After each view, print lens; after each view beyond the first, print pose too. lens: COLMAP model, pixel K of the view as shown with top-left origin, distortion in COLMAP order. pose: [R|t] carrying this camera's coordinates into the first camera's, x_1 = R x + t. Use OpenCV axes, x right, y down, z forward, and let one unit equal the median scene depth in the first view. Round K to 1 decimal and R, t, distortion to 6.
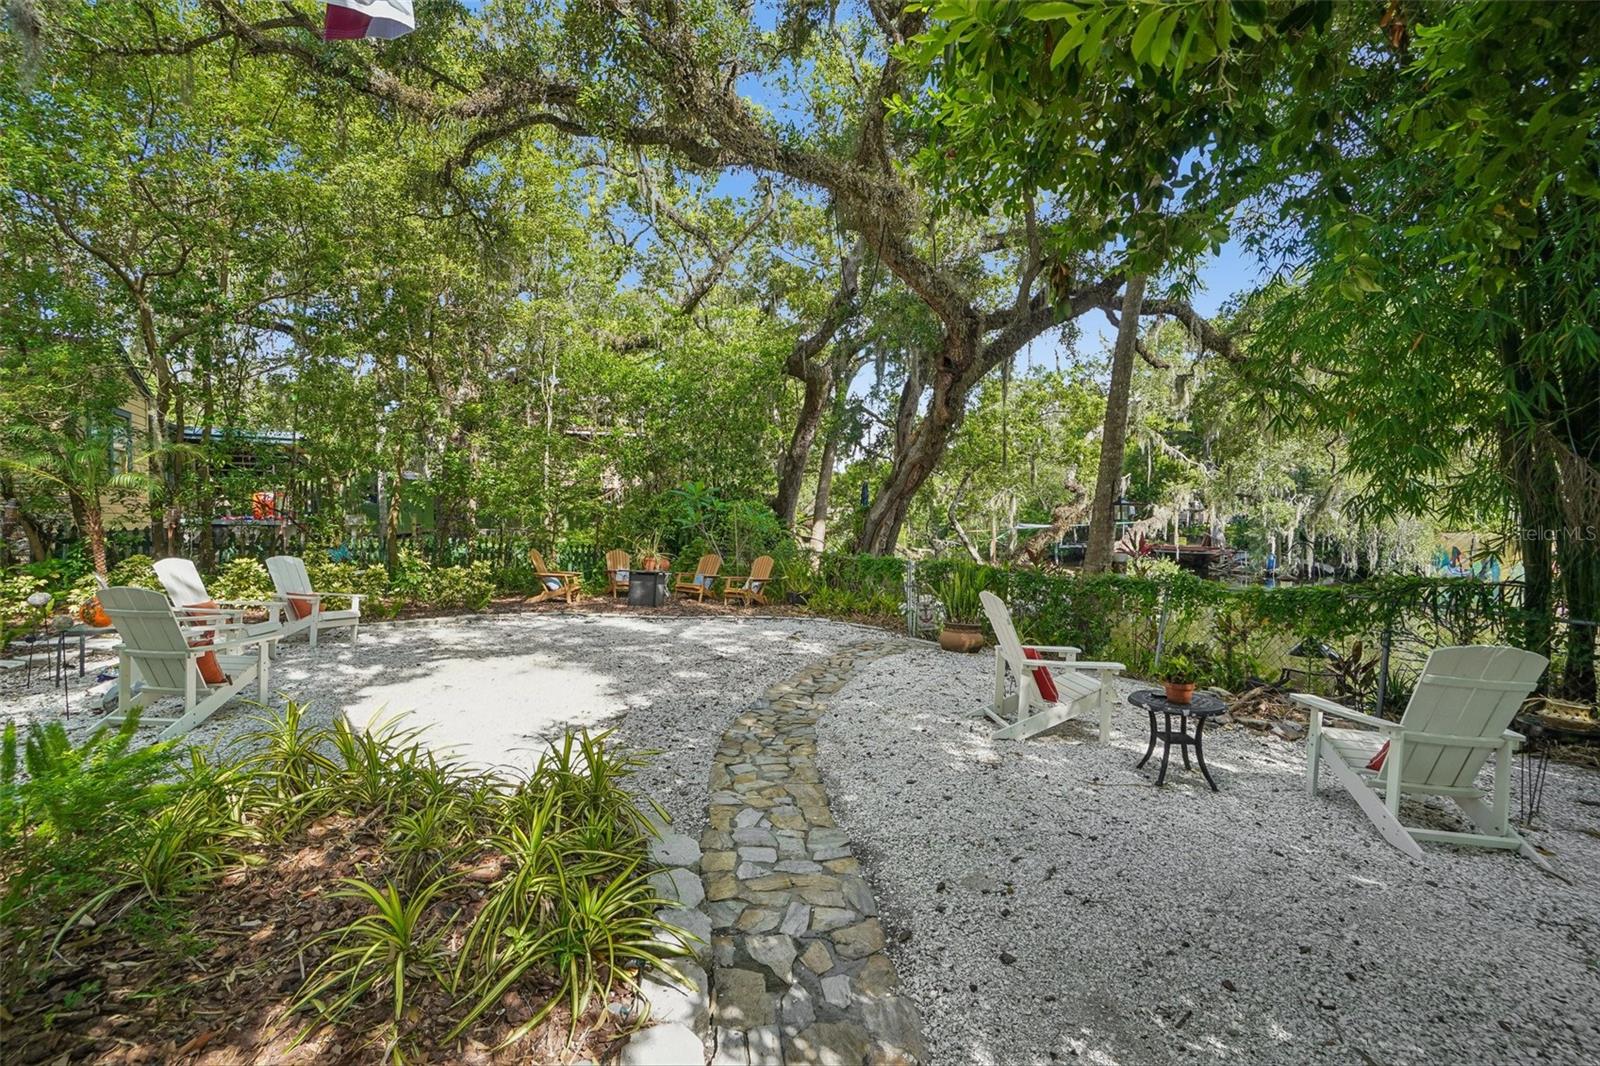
lens RADIAL K [[706.1, 0, 804.0], [0, 706.1, 521.8], [0, 0, 1]] dist [-0.063576, 0.022804]
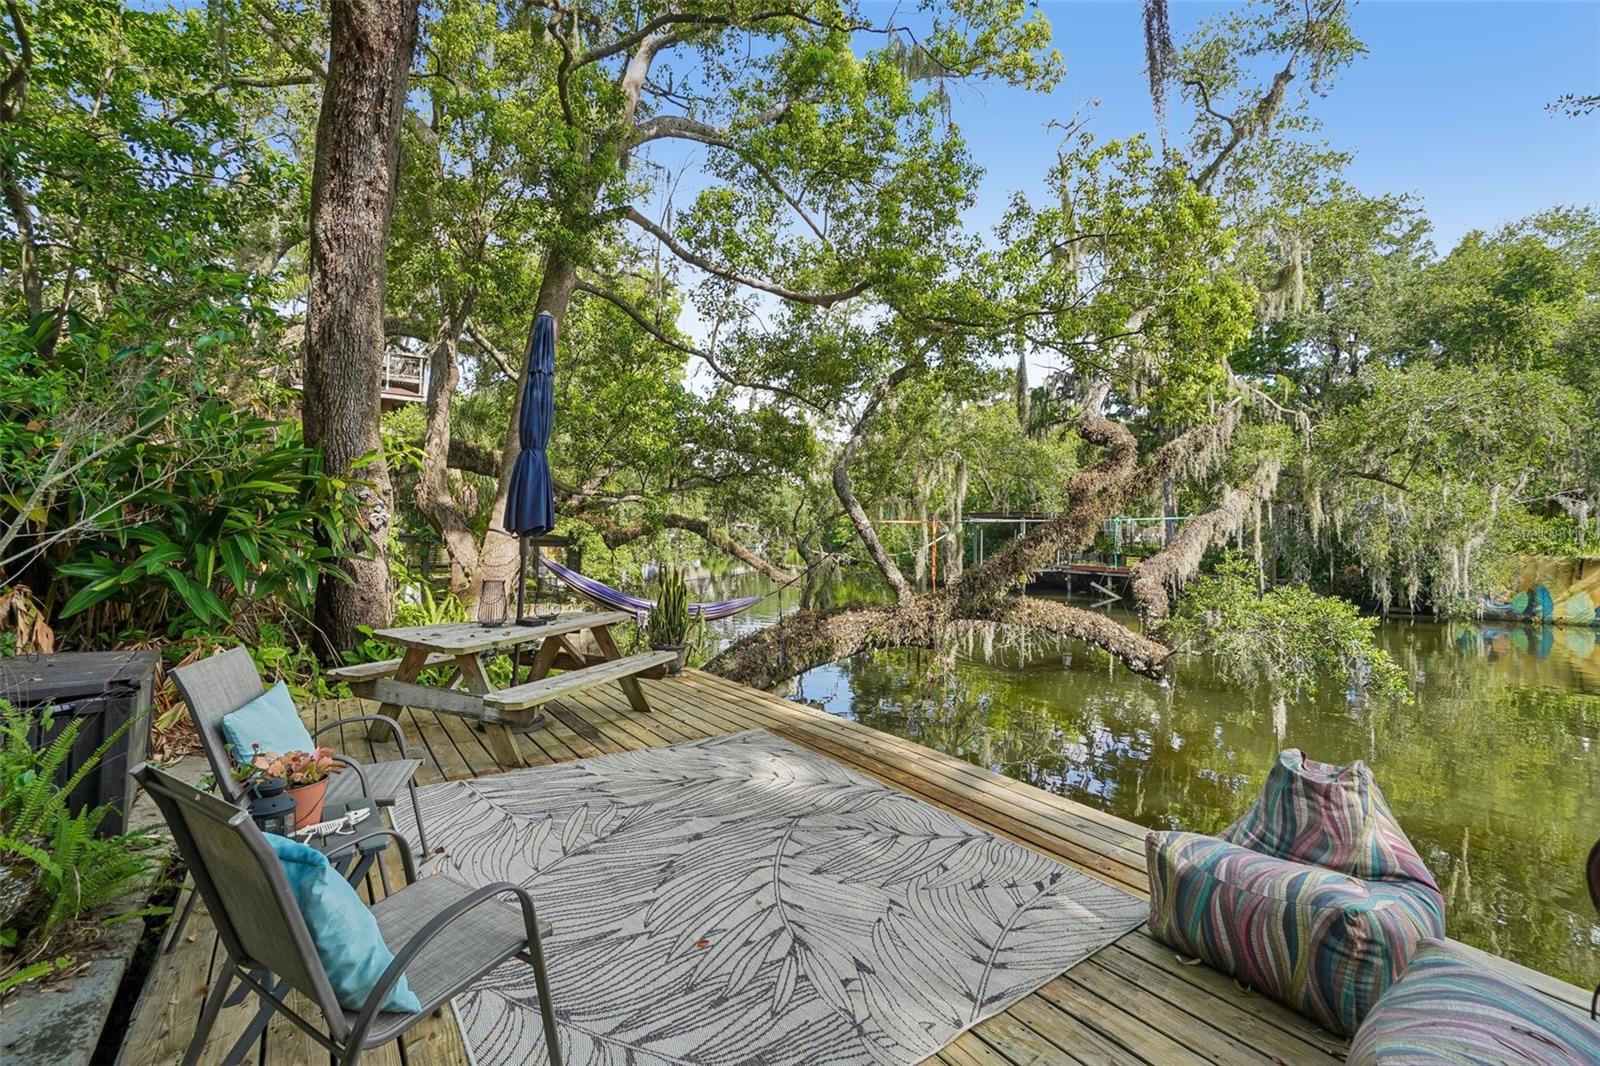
lens RADIAL K [[705.7, 0, 796.6], [0, 705.7, 523.8], [0, 0, 1]] dist [-0.072200, 0.026228]
pose [[0.988720, 0.034377, 0.145774, 0.195682], [-0.032736, 0.999371, -0.013646, 0.040305], [-0.146152, 0.008720, 0.989224, 0.936871]]
